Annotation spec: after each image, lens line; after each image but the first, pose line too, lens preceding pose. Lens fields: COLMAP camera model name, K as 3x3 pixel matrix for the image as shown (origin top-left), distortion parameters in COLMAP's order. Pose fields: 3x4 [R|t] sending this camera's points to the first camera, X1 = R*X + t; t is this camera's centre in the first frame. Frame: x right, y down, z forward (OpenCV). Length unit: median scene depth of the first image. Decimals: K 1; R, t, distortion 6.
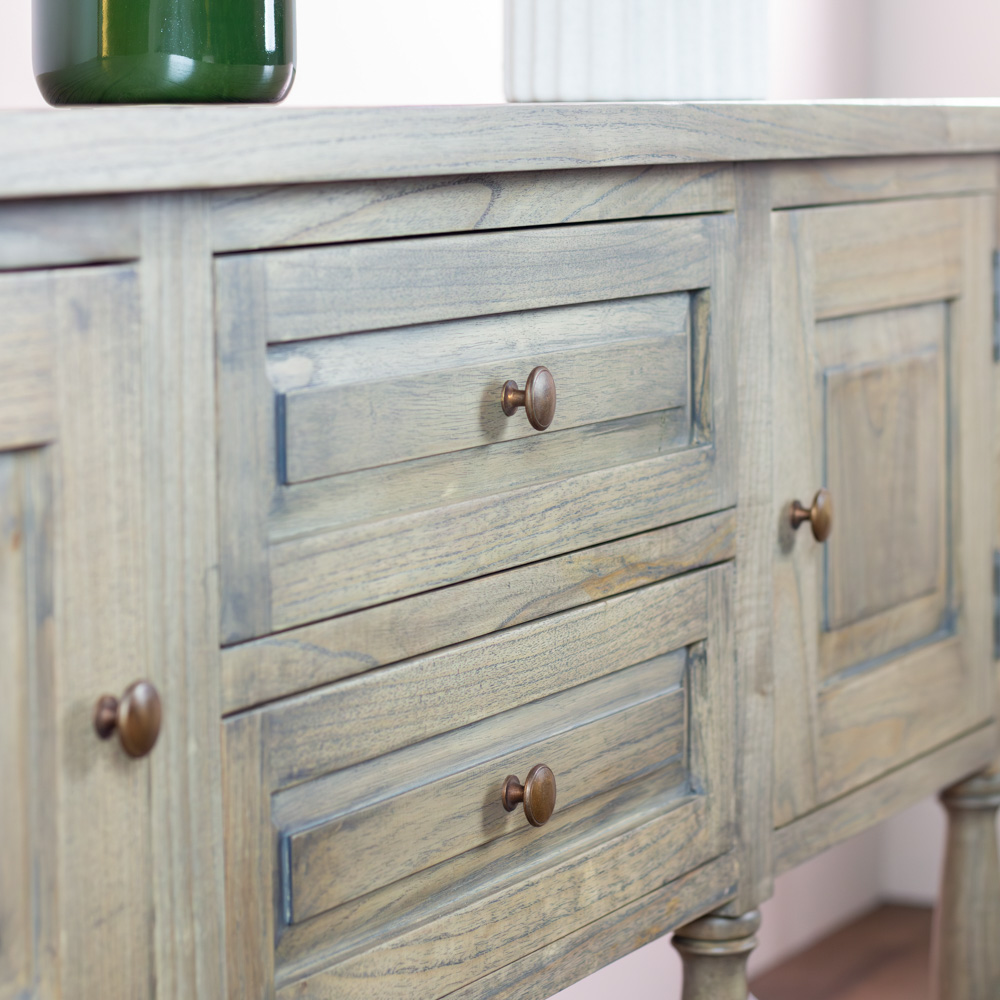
lens RADIAL K [[3640.4, 0, 500.0], [0, 3640.4, 430.0], [0, 0, 1]] dist [-0.006796, 0.434965]
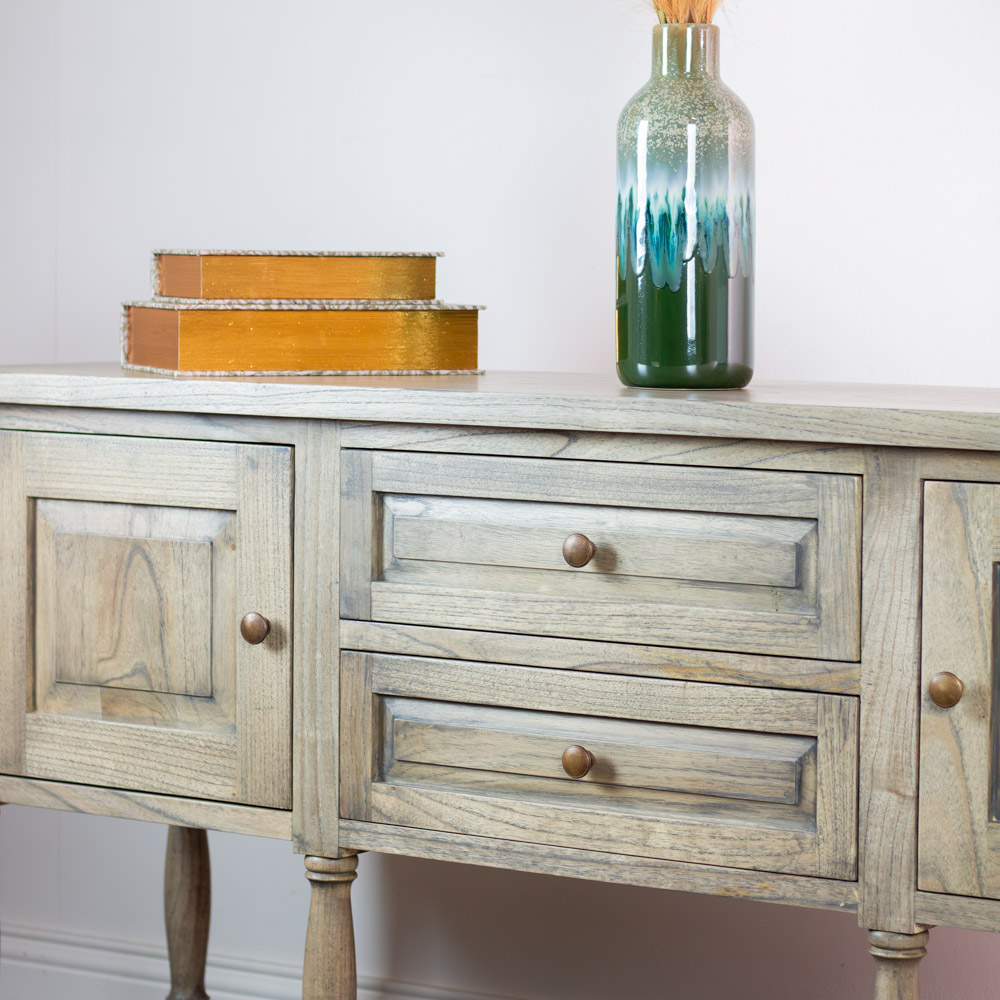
lens RADIAL K [[3553.6, 0, 500.0], [0, 3553.6, 500.0], [0, 0, 1]] dist [-0.098999, 2.339663]
pose [[-0.145392, 0.077521, -0.986333, 1.962064], [-0.100736, 0.990585, 0.092704, -0.215632], [0.984233, 0.112837, -0.136214, 1.293254]]
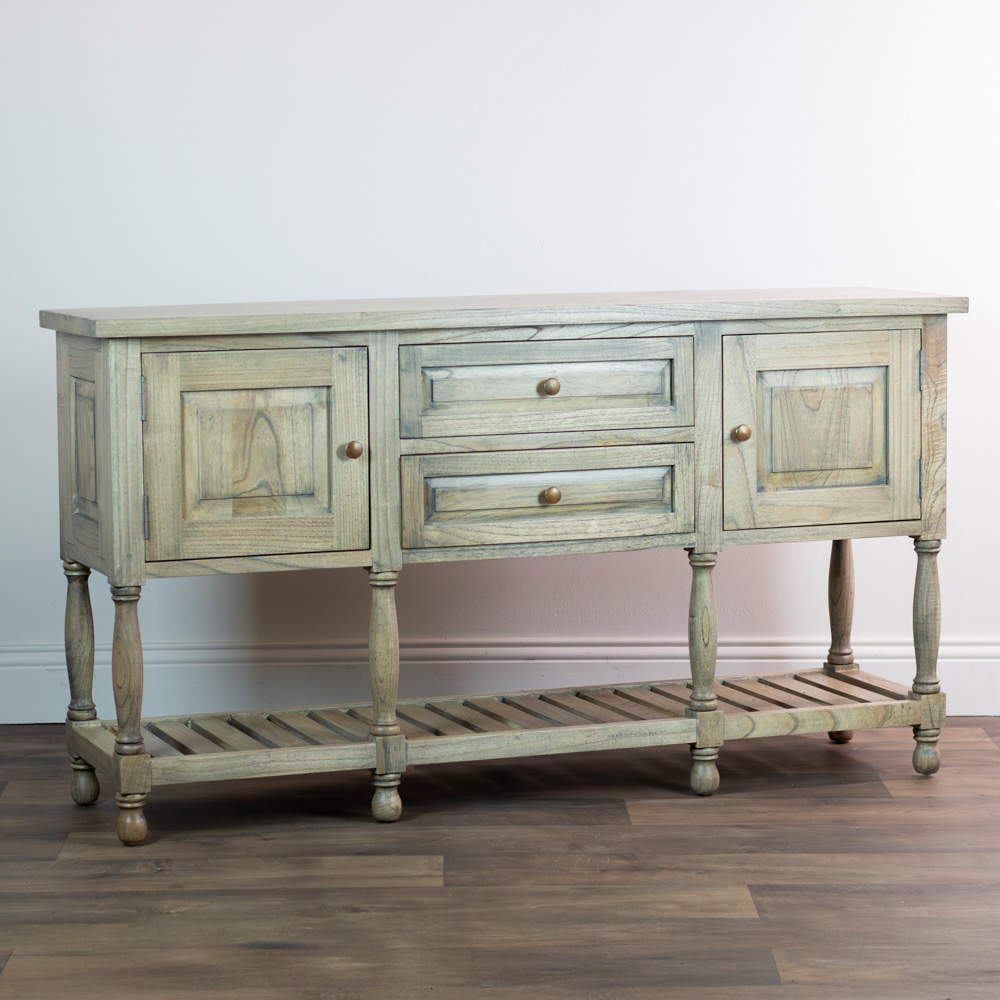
lens RADIAL K [[3553.6, 0, 500.0], [0, 3553.6, 500.0], [0, 0, 1]] dist [-0.098999, 2.339663]
pose [[0.735450, 0.078686, -0.672994, 2.563203], [-0.061394, 0.996887, 0.049464, -0.073511], [0.674792, 0.004940, 0.737992, -1.800066]]
